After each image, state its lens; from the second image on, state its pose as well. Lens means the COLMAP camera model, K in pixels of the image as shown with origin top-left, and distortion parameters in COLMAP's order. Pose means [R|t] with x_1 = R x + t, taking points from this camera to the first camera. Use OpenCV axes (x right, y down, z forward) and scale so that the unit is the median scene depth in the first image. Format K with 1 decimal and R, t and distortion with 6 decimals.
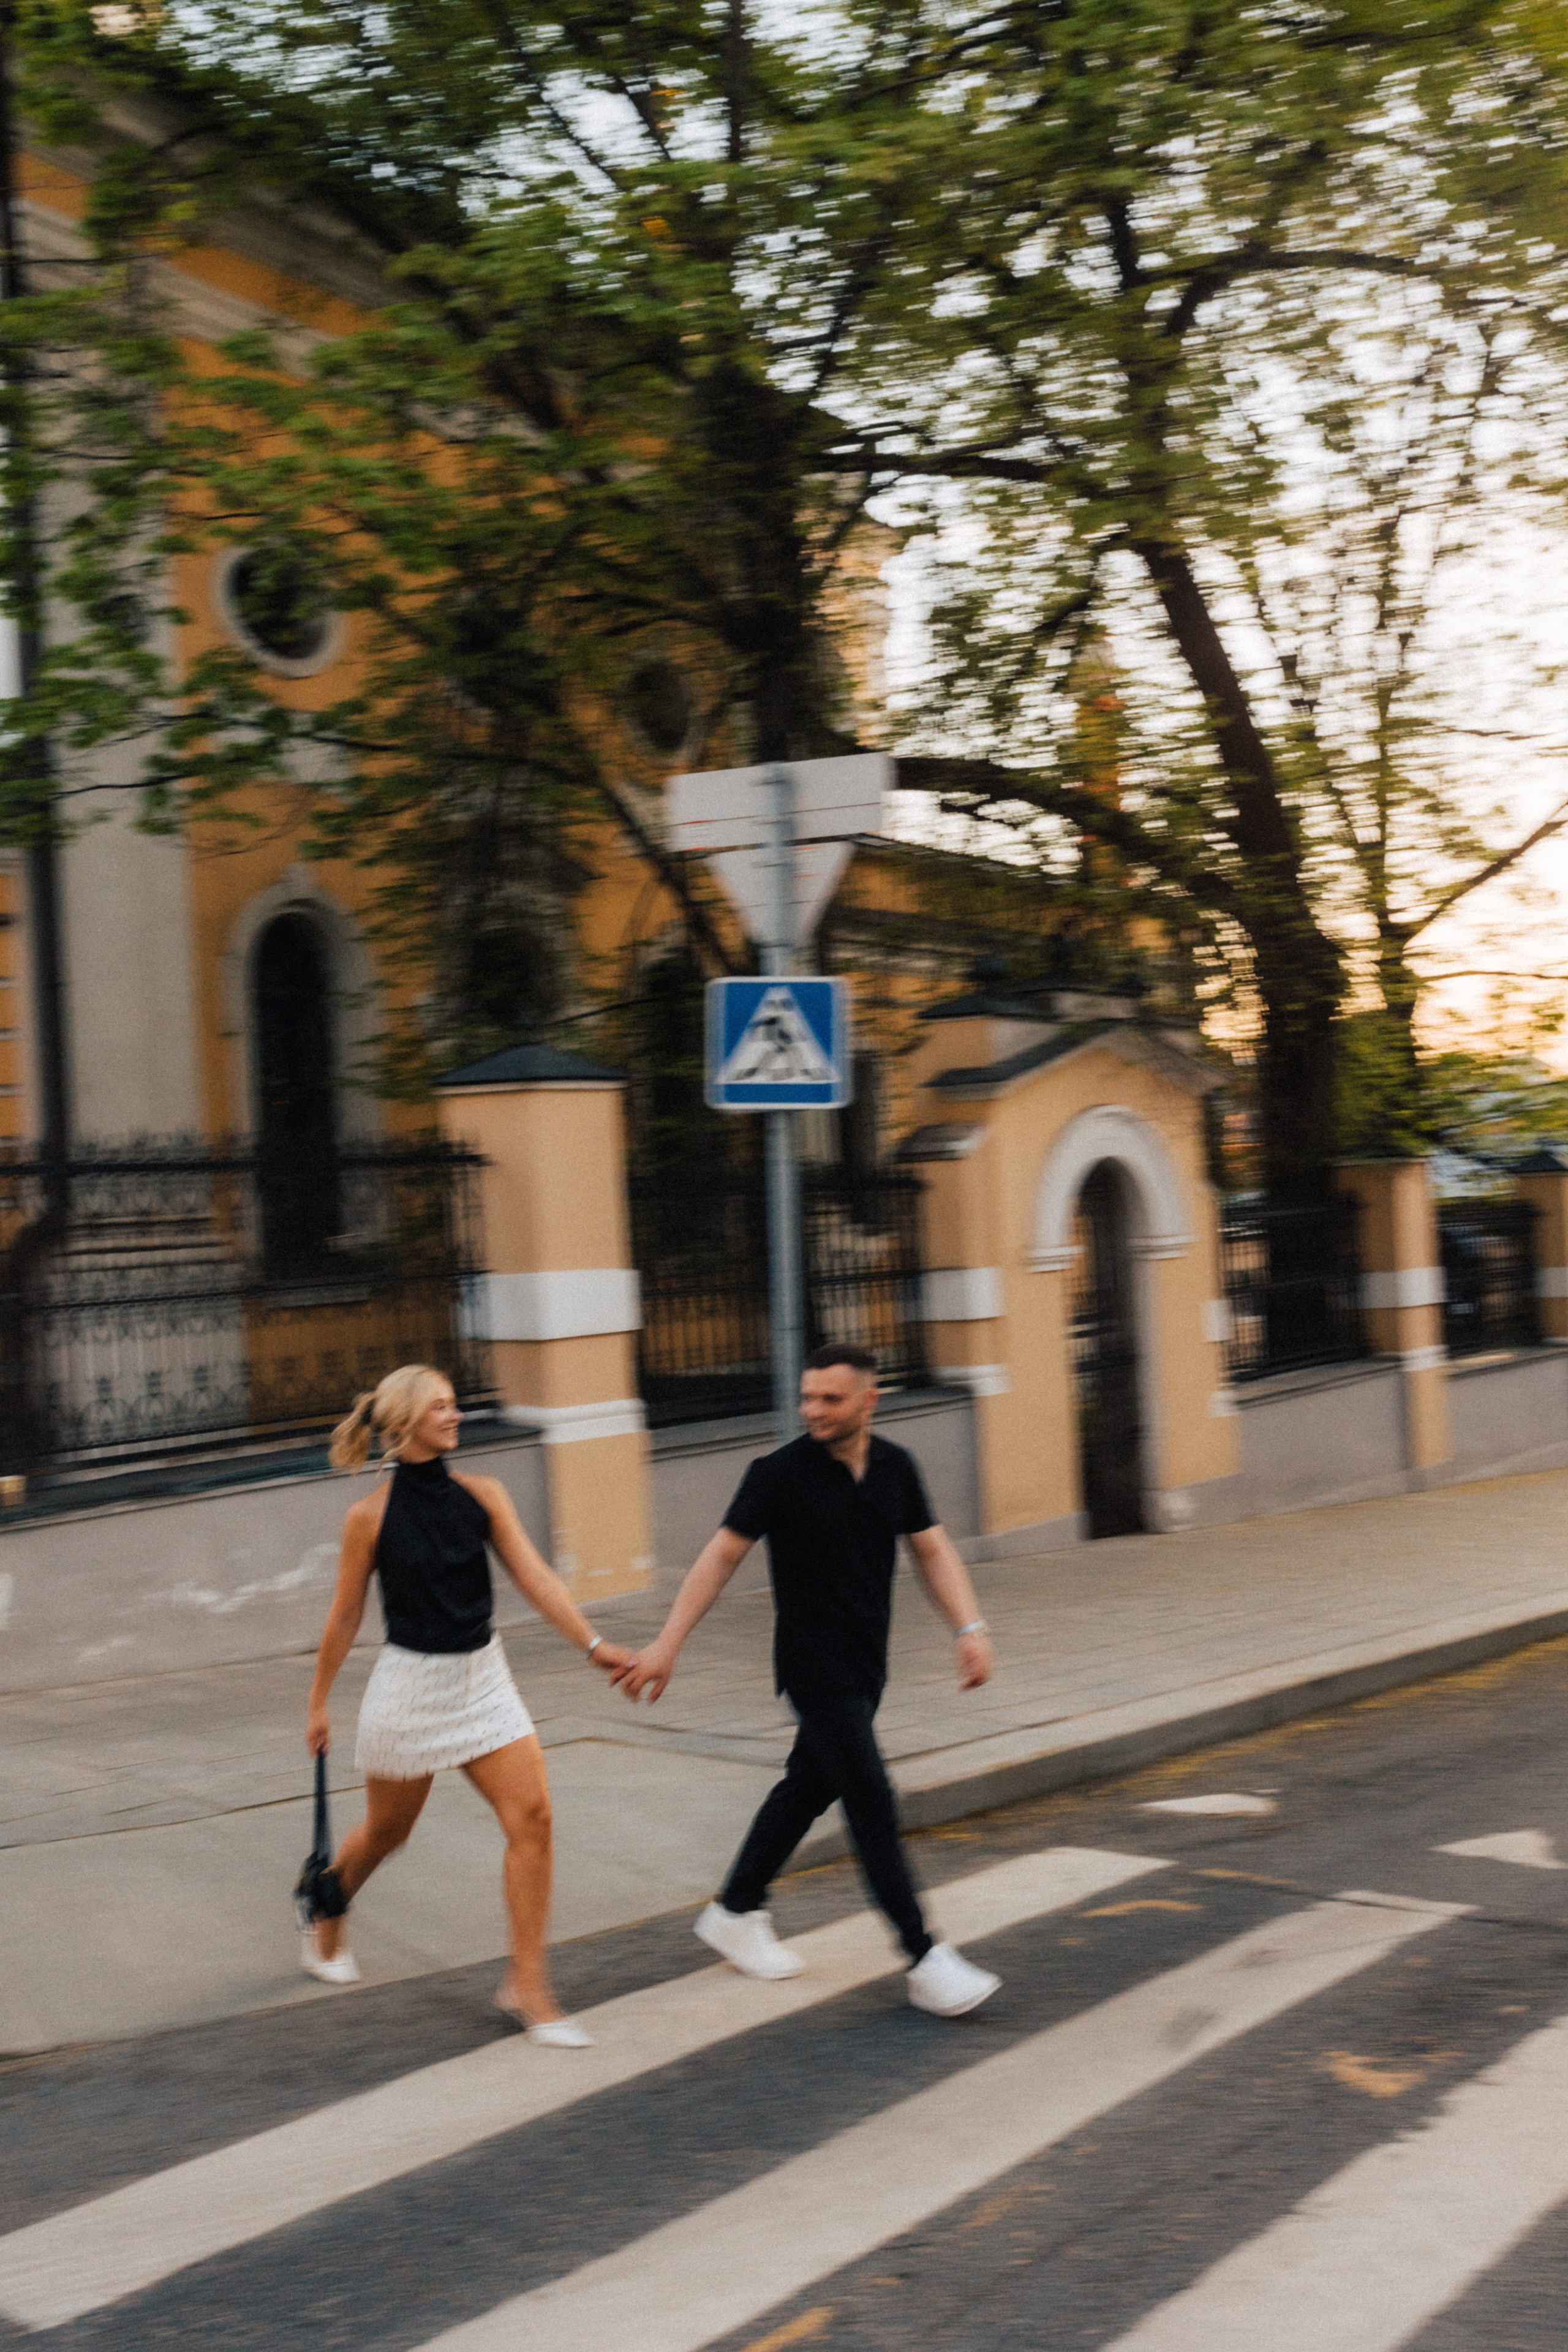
lens RADIAL K [[2293.5, 0, 764.5], [0, 2293.5, 1137.7], [0, 0, 1]] dist [0.008524, 0.000000]
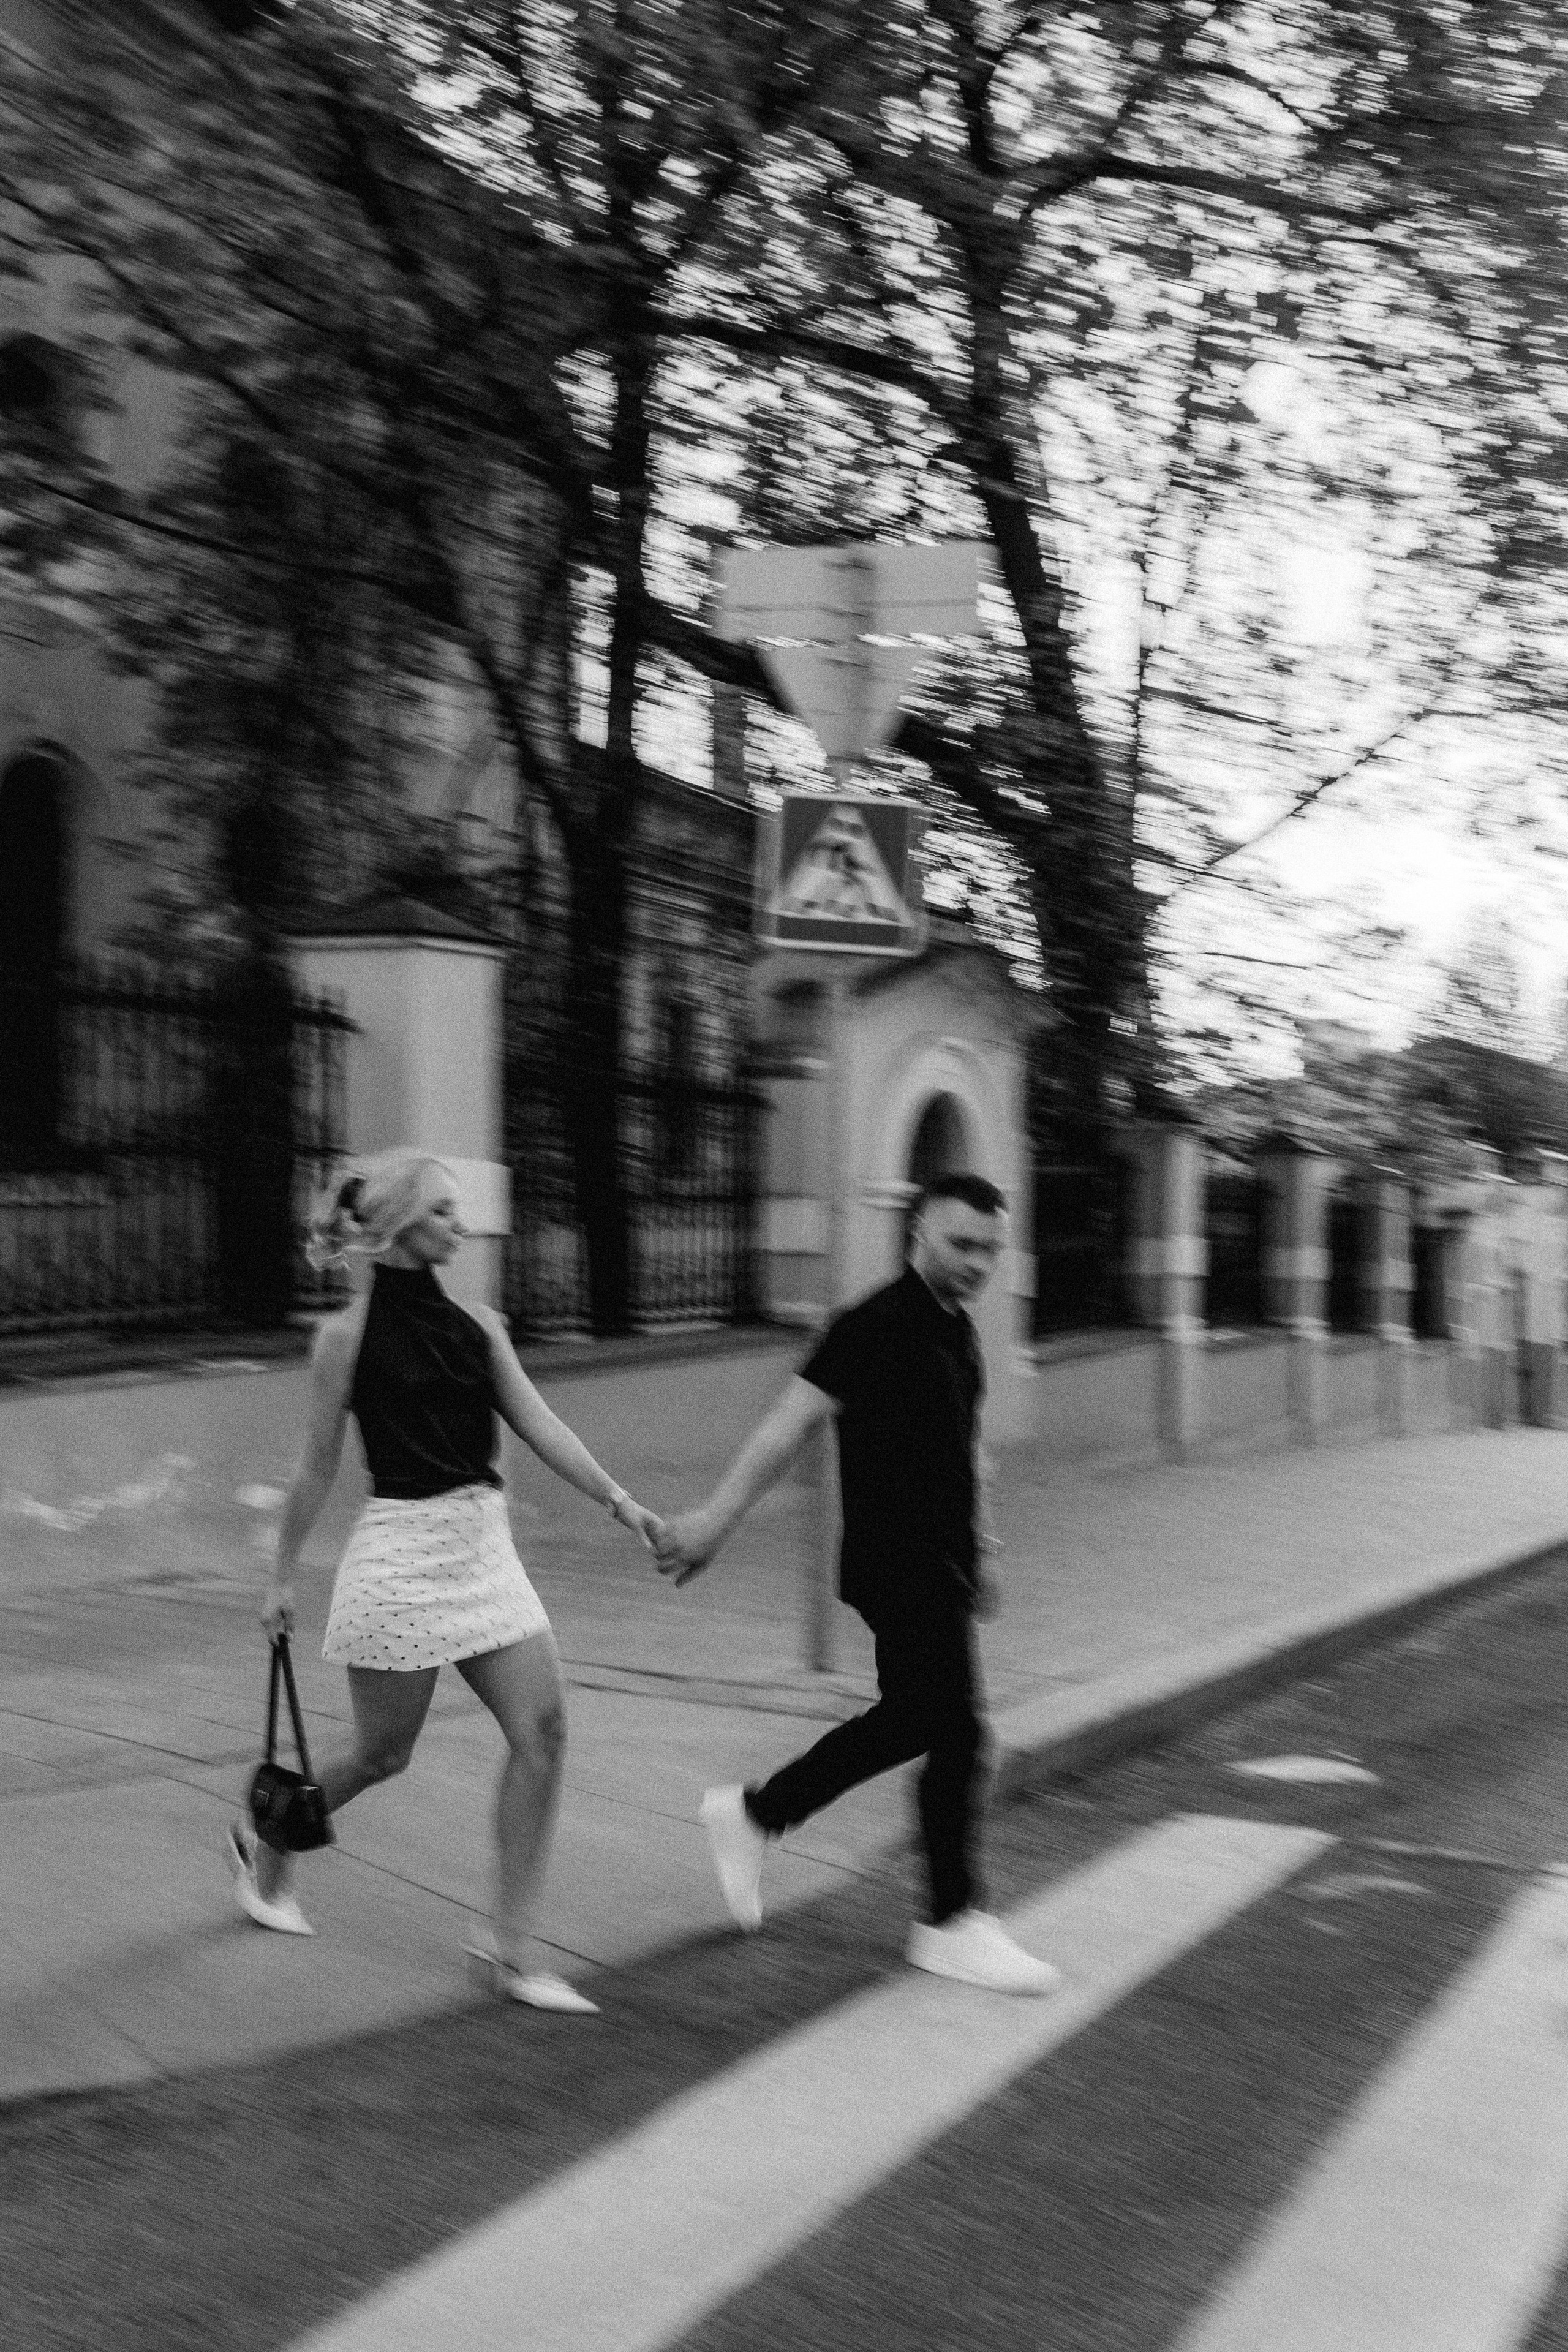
lens RADIAL K [[2293.5, 0, 781.4], [0, 2293.5, 1191.4], [0, 0, 1]] dist [0.008524, 0.000000]
pose [[0.979659, 0.058312, 0.192010, -0.121998], [-0.064258, 0.997623, 0.024879, 0.039905], [-0.190103, -0.036711, 0.981078, 0.120866]]
